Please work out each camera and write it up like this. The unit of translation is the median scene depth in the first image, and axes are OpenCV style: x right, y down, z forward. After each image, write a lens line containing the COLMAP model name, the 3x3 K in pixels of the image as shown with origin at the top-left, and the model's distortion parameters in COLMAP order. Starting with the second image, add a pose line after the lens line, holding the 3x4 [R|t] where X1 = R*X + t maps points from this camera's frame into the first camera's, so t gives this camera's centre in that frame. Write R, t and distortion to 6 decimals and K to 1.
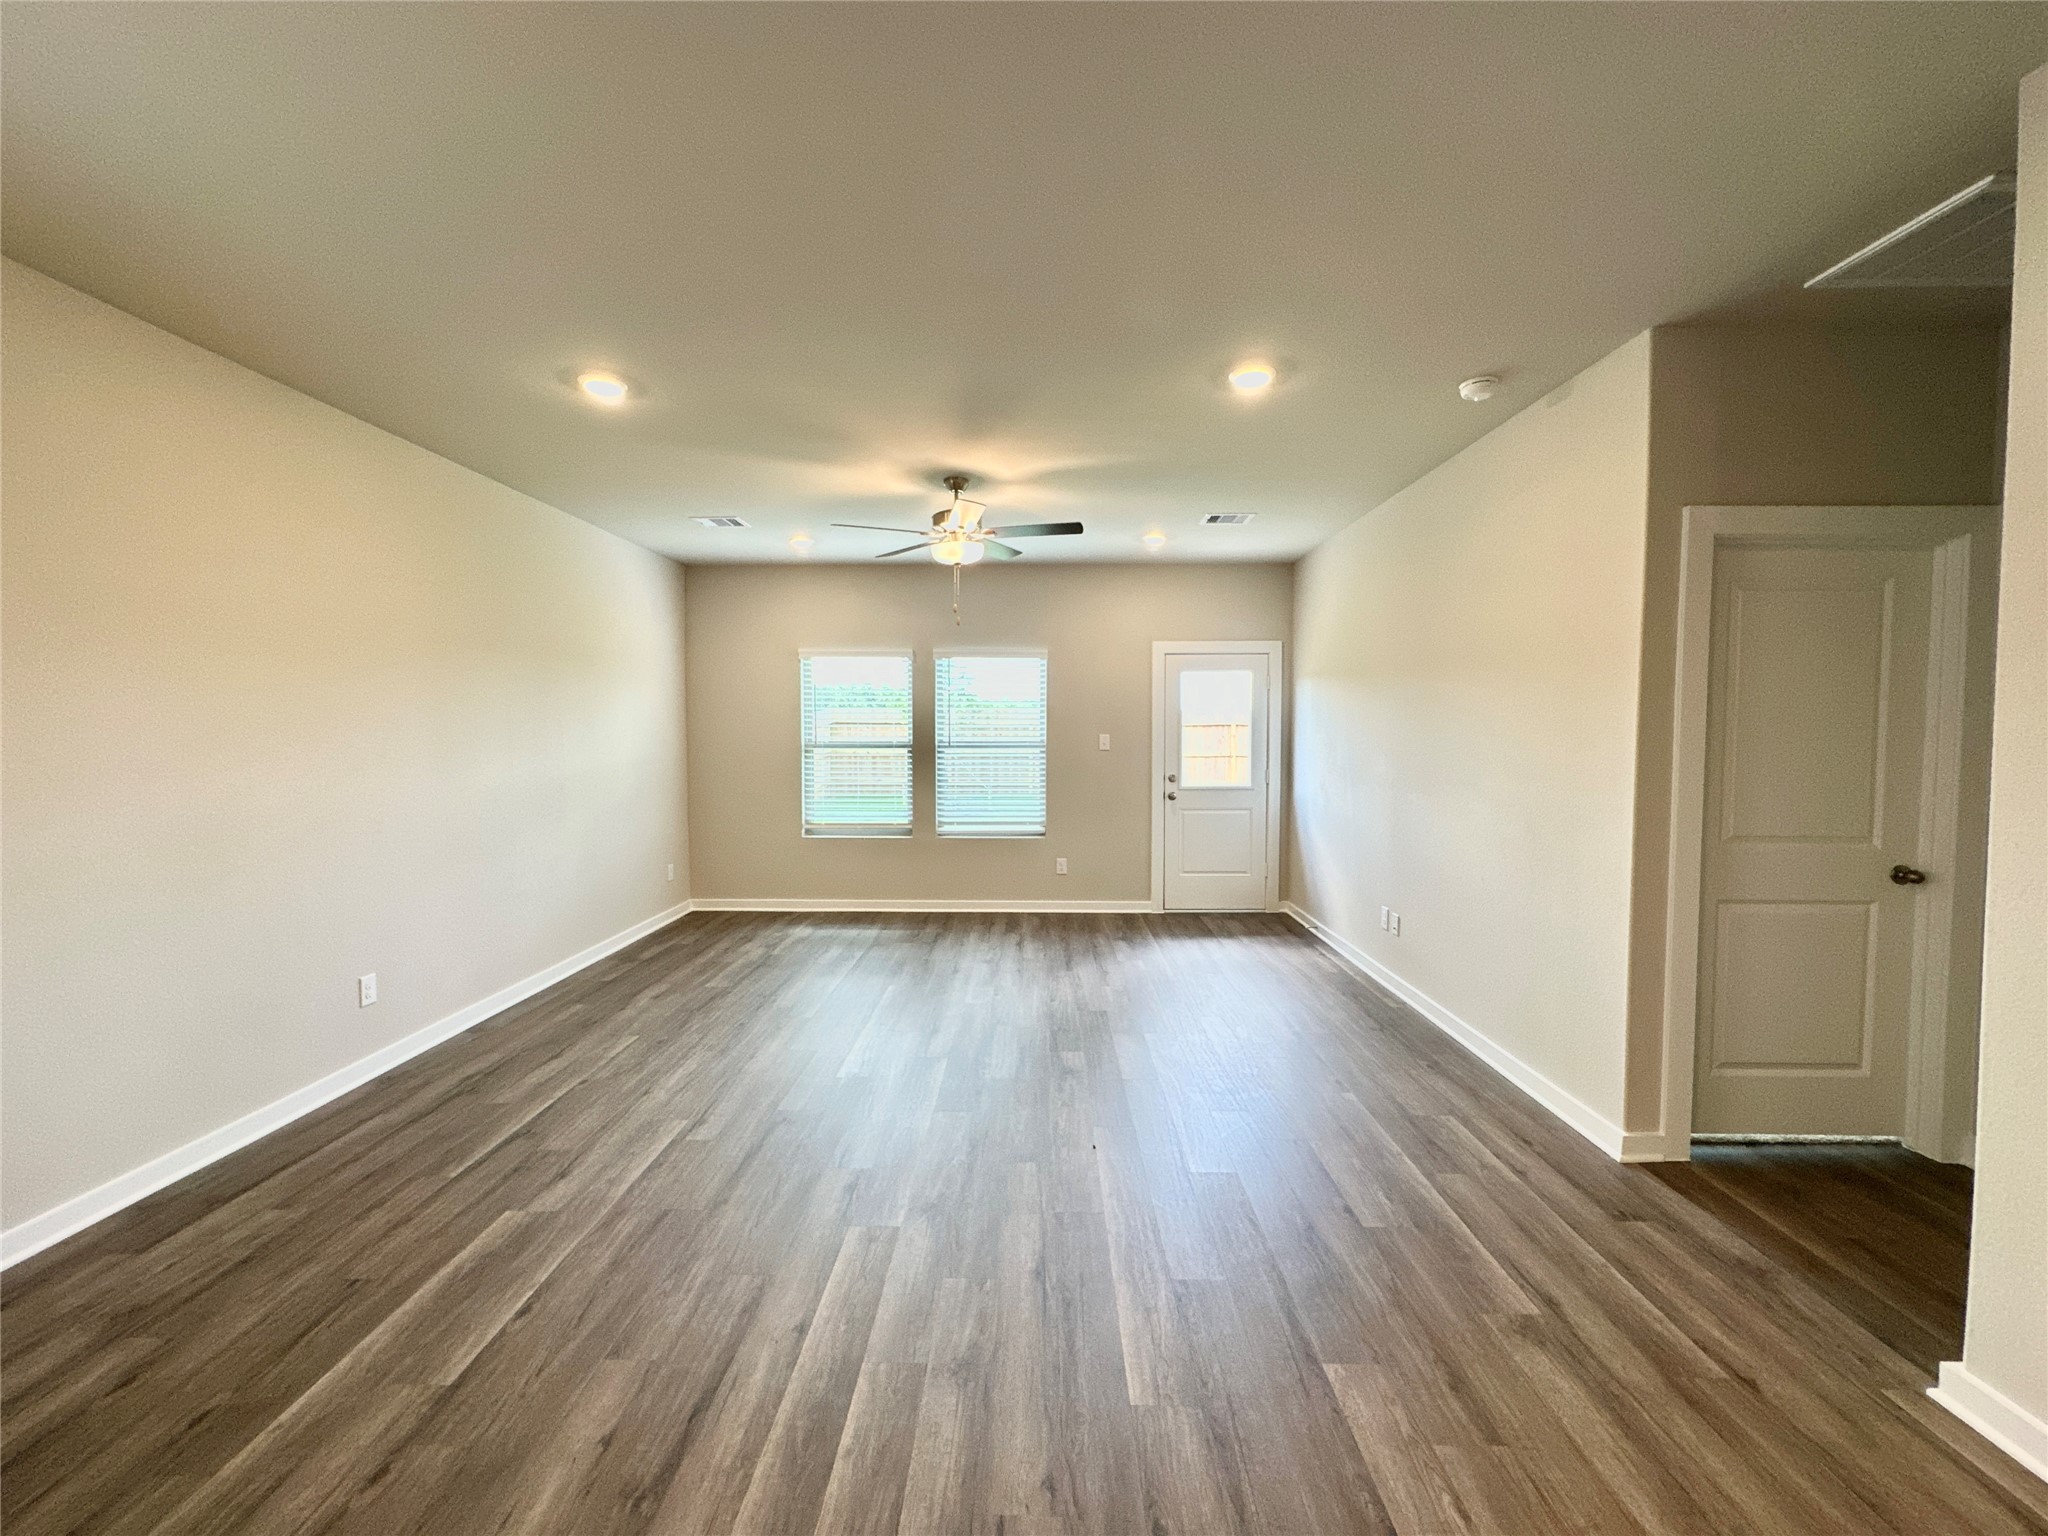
lens RADIAL K [[823.9, 0, 1025.1], [0, 823.9, 751.4], [0, 0, 1]] dist [-0.001933, 0.000932]
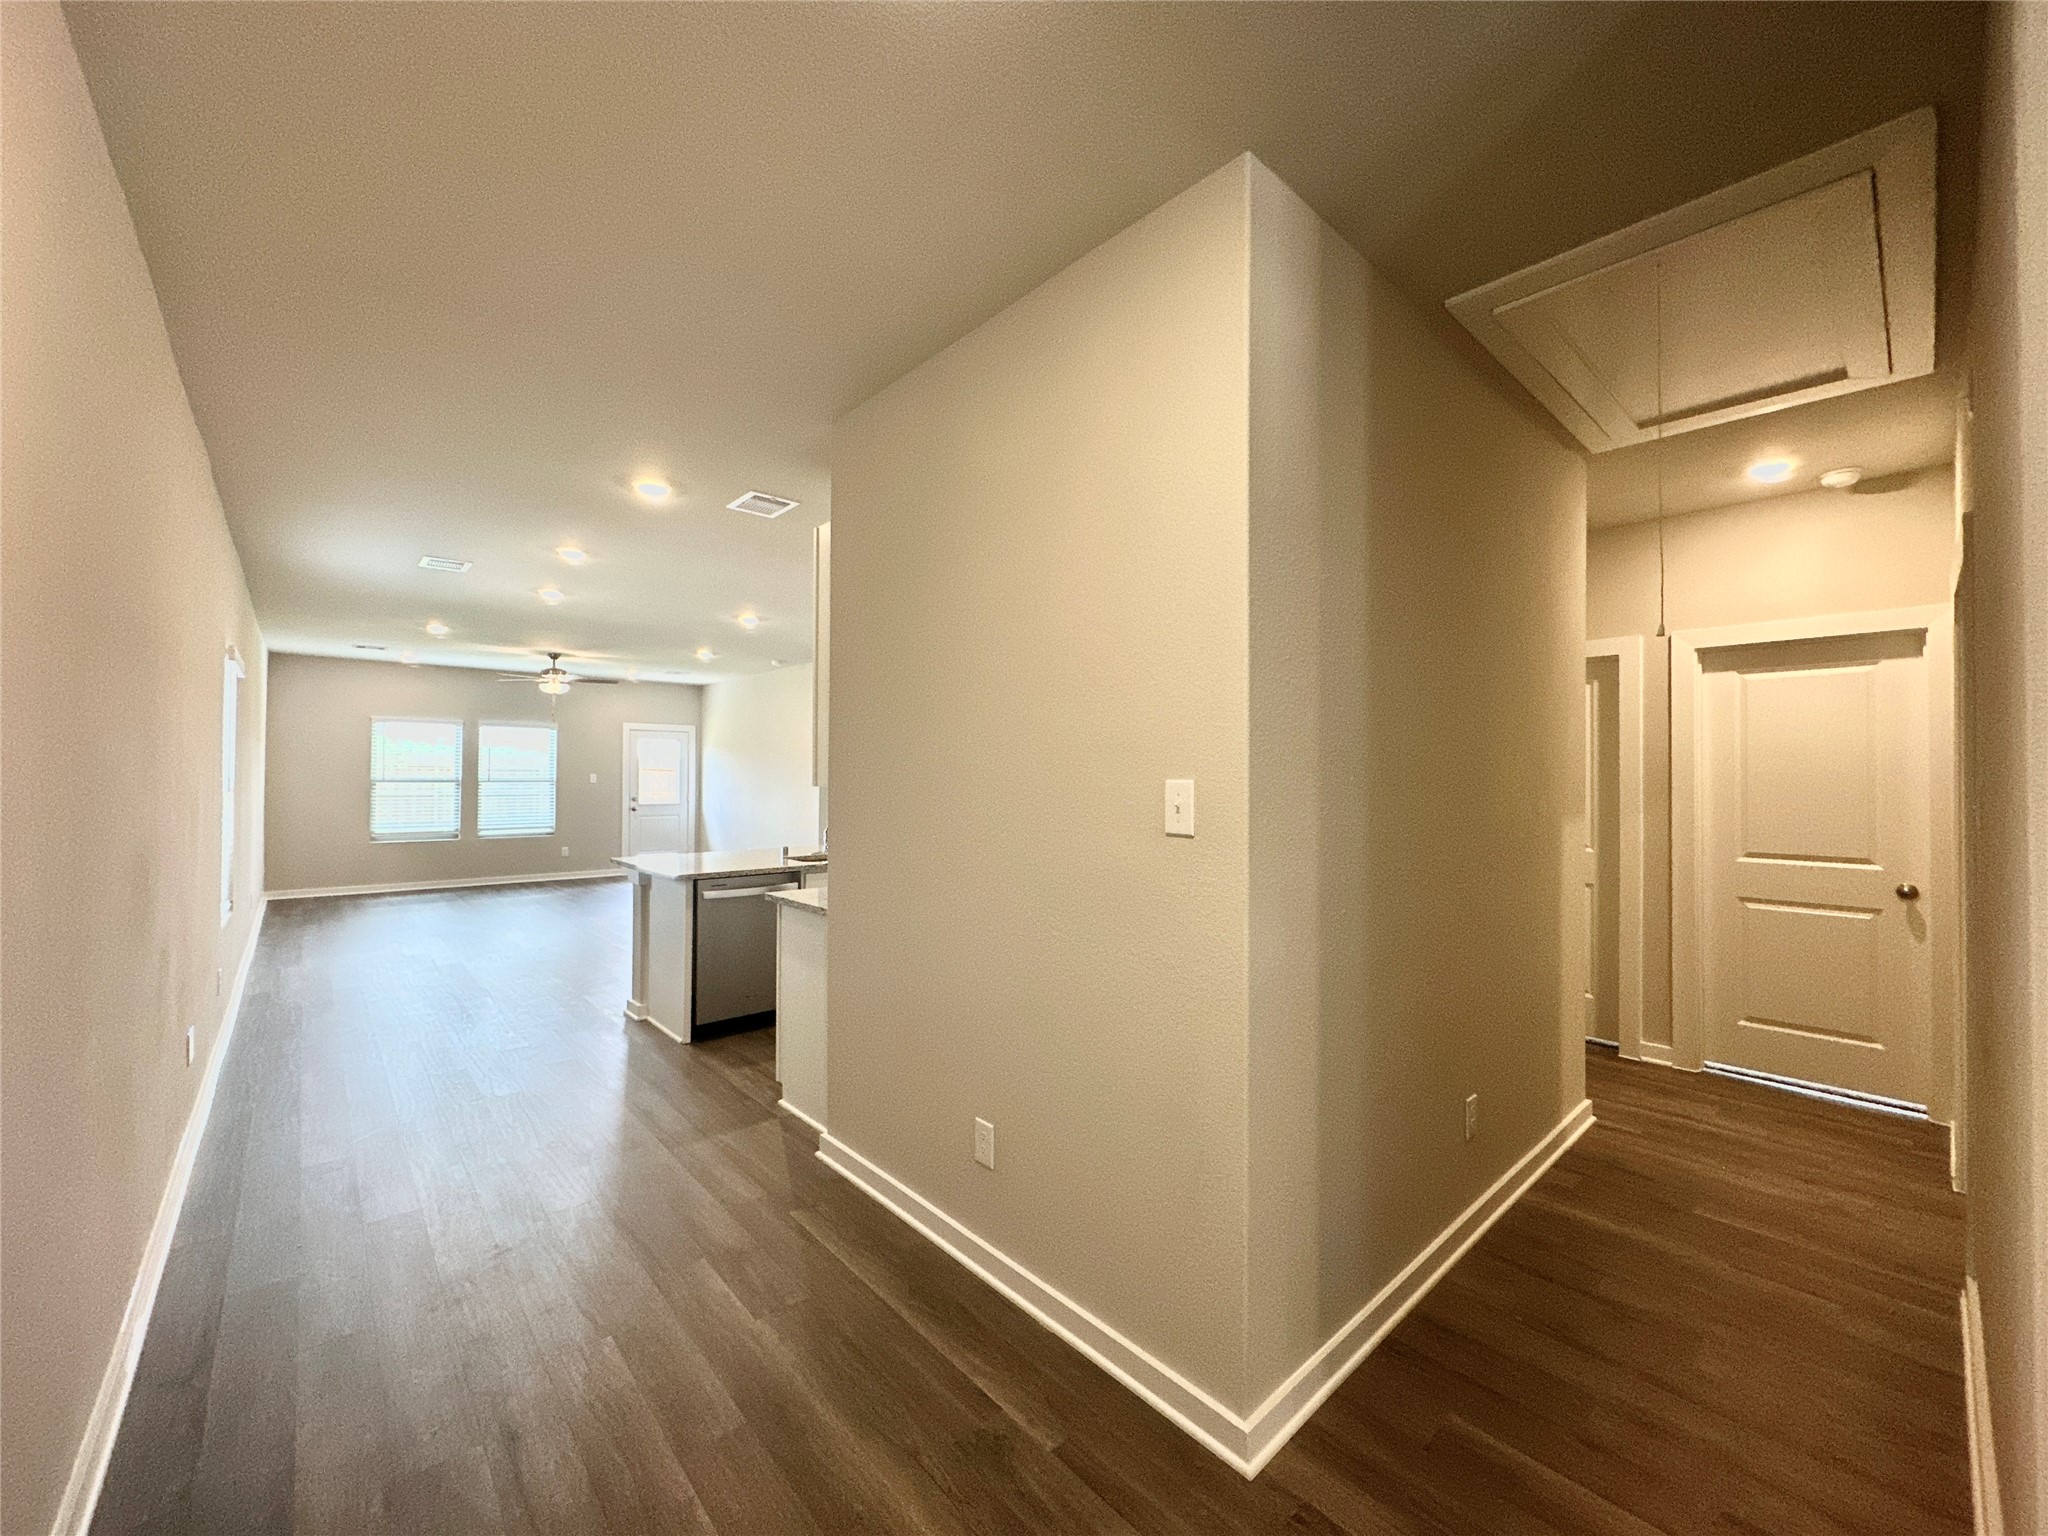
lens RADIAL K [[823.9, 0, 1018.9], [0, 823.9, 759.1], [0, 0, 1]] dist [-0.001933, 0.000932]
pose [[0.752967, 0.018003, 0.657812, -0.374044], [0.008246, 0.999289, -0.036787, 0.018693], [-0.658007, 0.033124, 0.752283, -0.912678]]
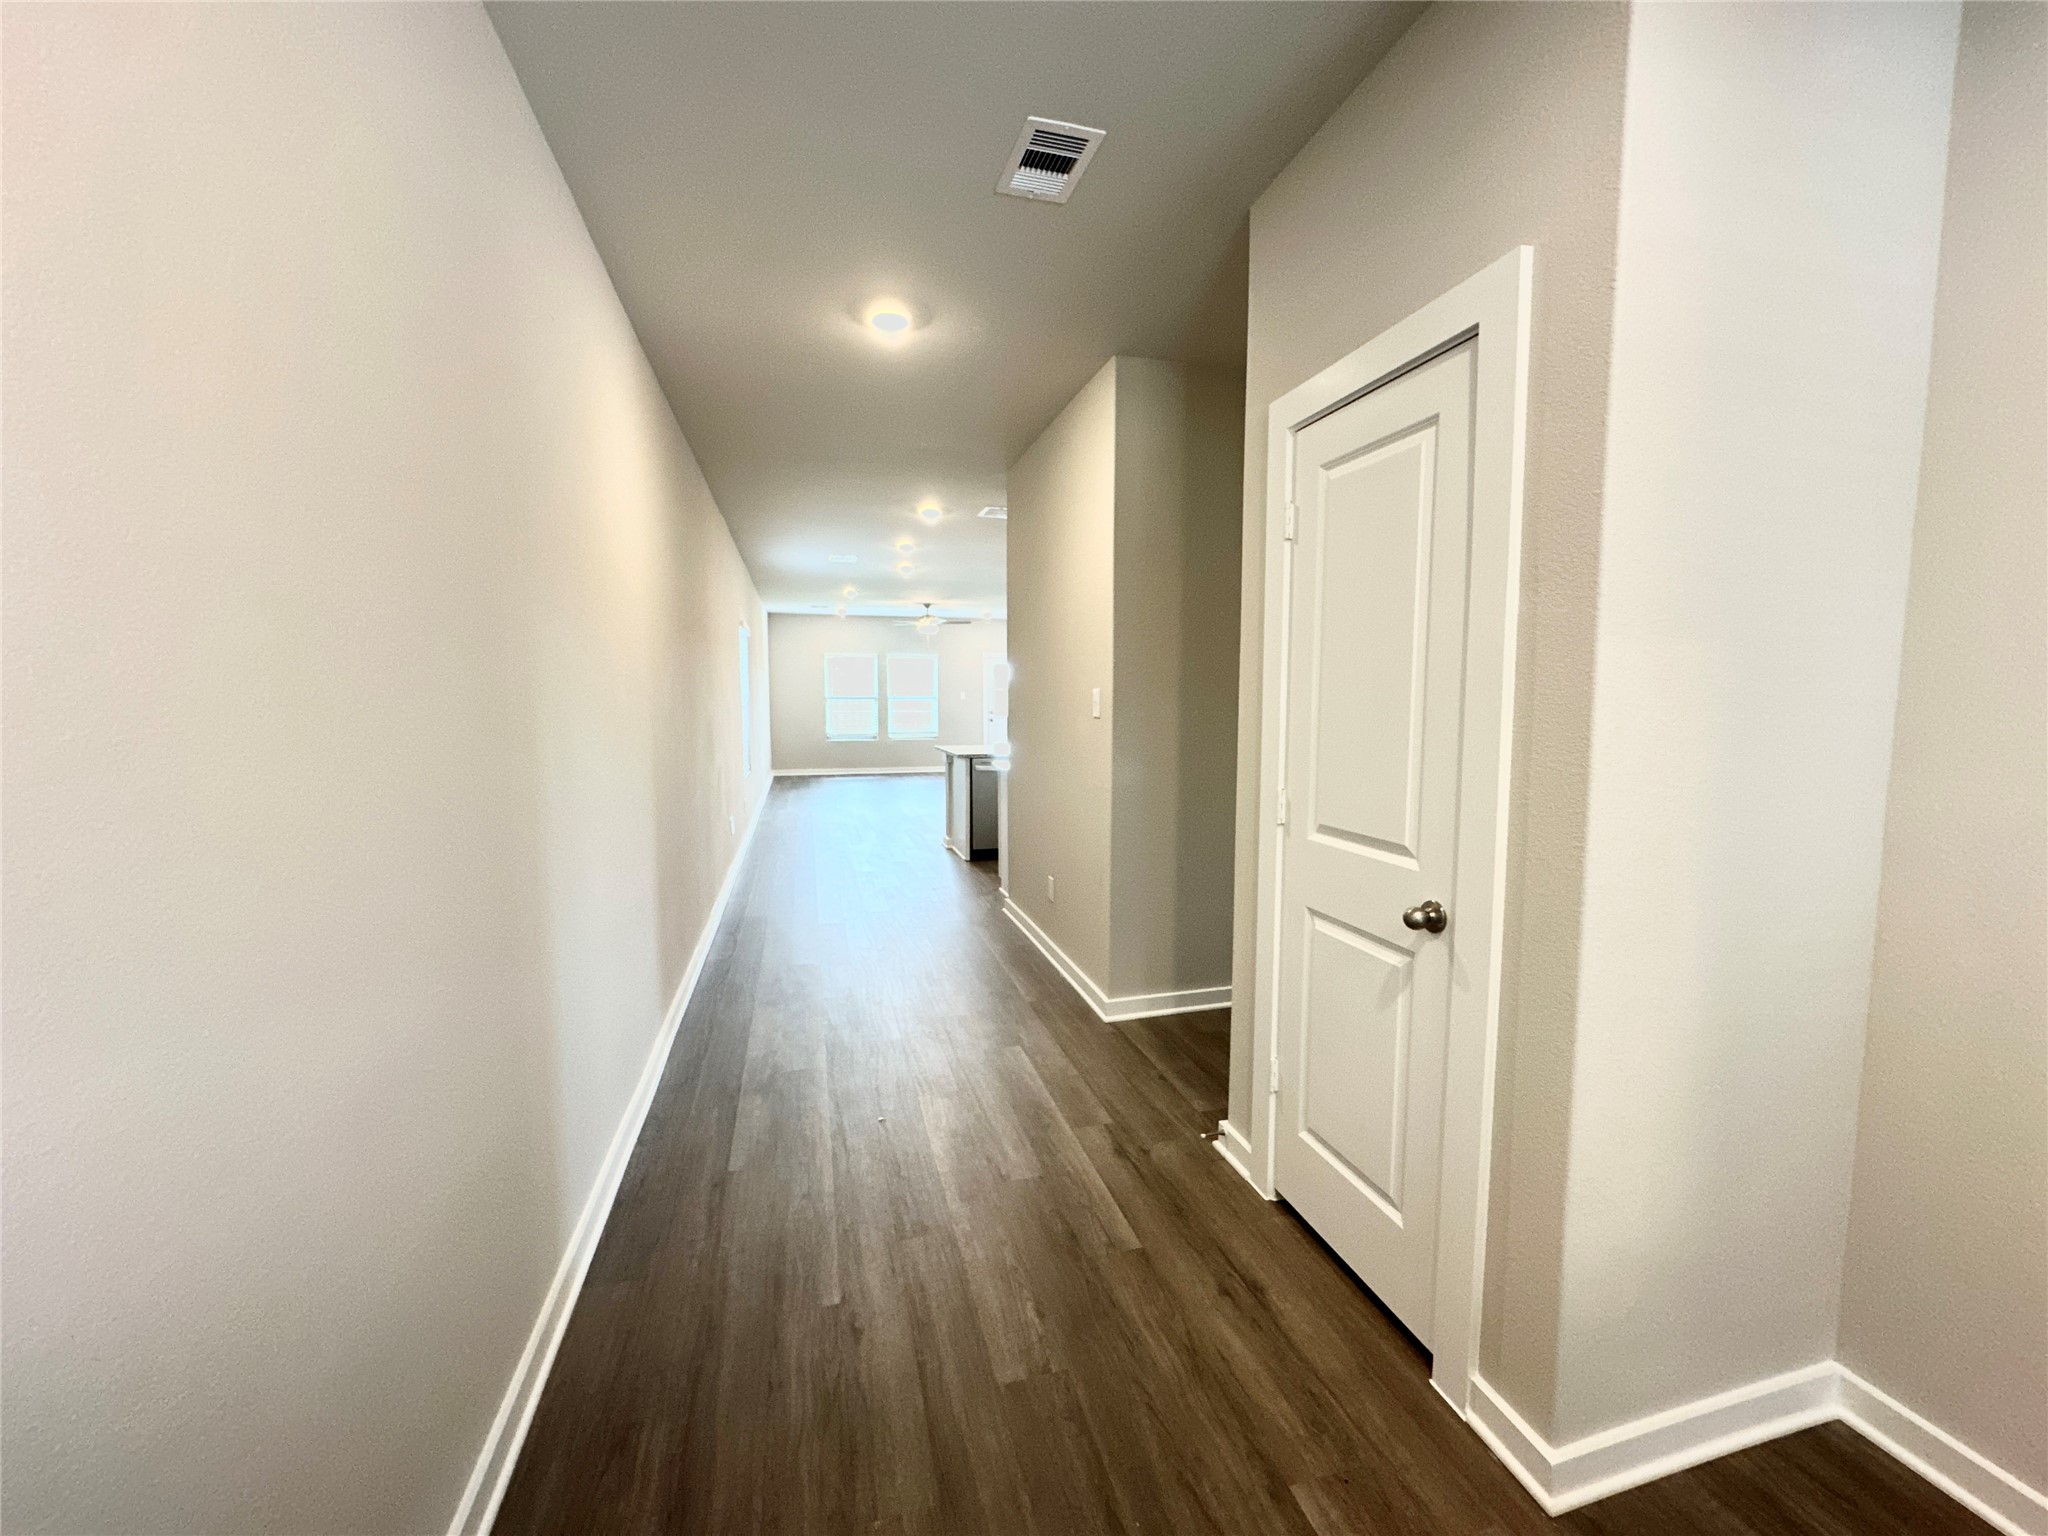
lens RADIAL K [[823.9, 0, 1020.3], [0, 823.9, 764.7], [0, 0, 1]] dist [-0.001933, 0.000932]
pose [[0.967120, -0.023729, 0.253209, -0.332199], [0.007470, 0.997859, 0.064980, 0.031442], [-0.254209, -0.060952, 0.965227, -1.261419]]
